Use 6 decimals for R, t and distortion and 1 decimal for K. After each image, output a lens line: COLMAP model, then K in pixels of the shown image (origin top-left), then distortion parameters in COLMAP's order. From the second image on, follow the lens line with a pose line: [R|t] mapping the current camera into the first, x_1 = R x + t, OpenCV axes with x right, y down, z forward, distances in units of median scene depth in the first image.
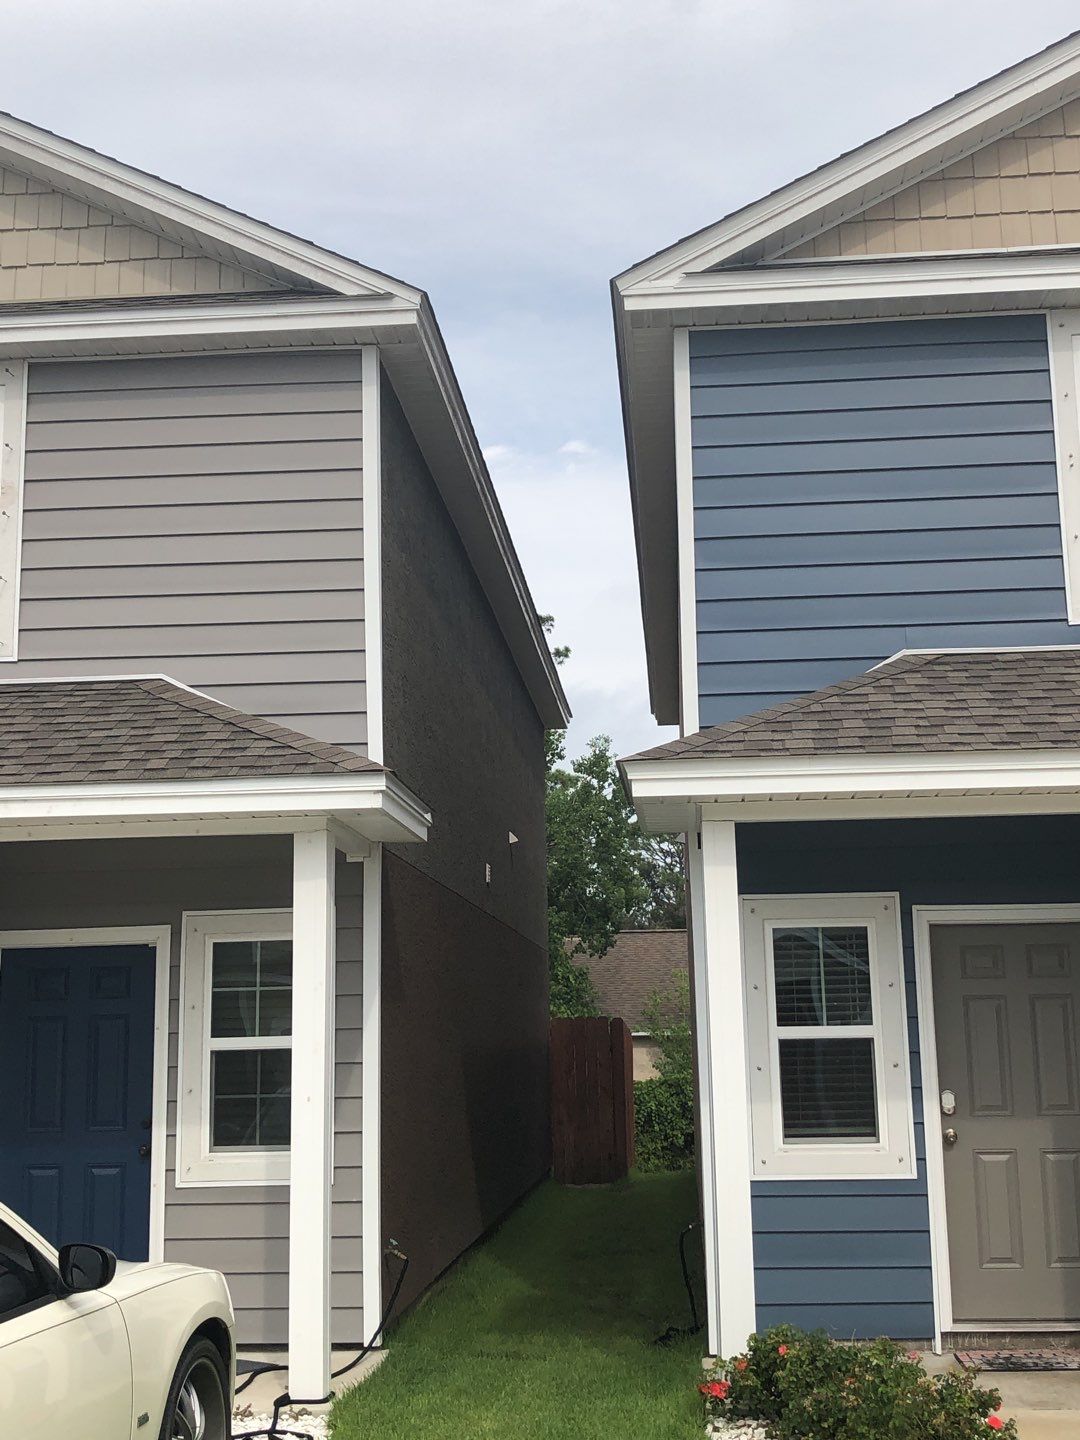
lens RADIAL K [[1925.0, 0, 542.9], [0, 1925.0, 672.0], [0, 0, 1]] dist [0.155796, -0.399171]
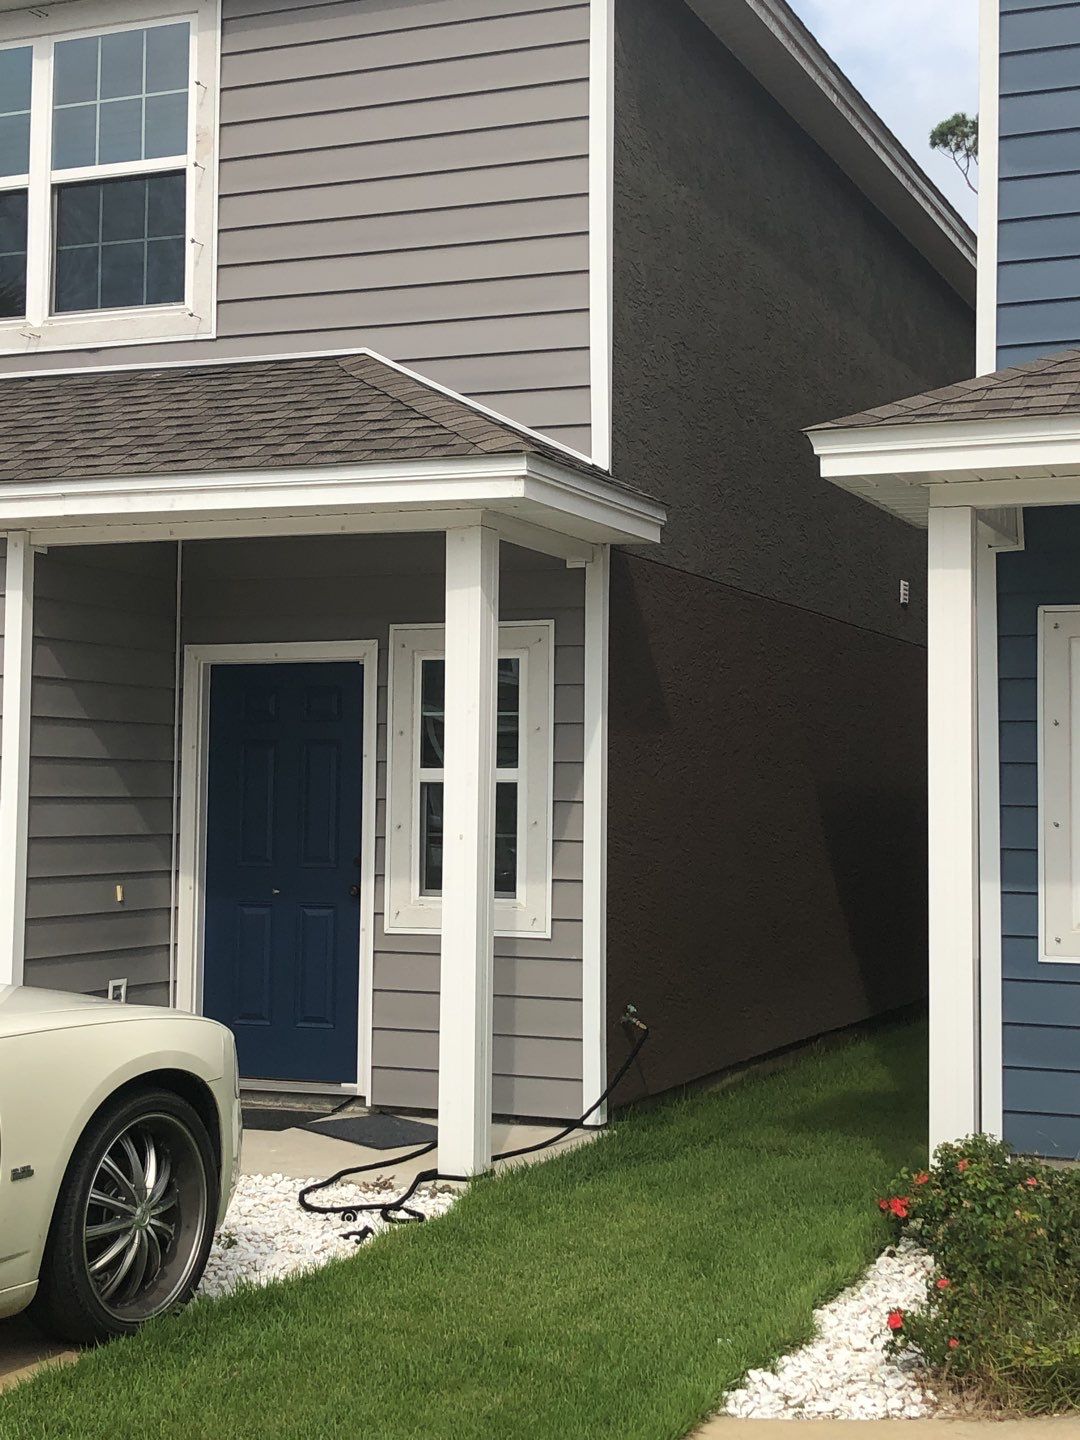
lens RADIAL K [[2209.6, 0, 538.0], [0, 2209.6, 661.3], [0, 0, 1]] dist [0.263687, -1.331000]
pose [[0.949471, 0.007508, -0.313764, 0.189733], [0.032655, 0.991925, 0.122553, 0.021249], [0.312151, -0.126606, 0.941559, 0.089470]]
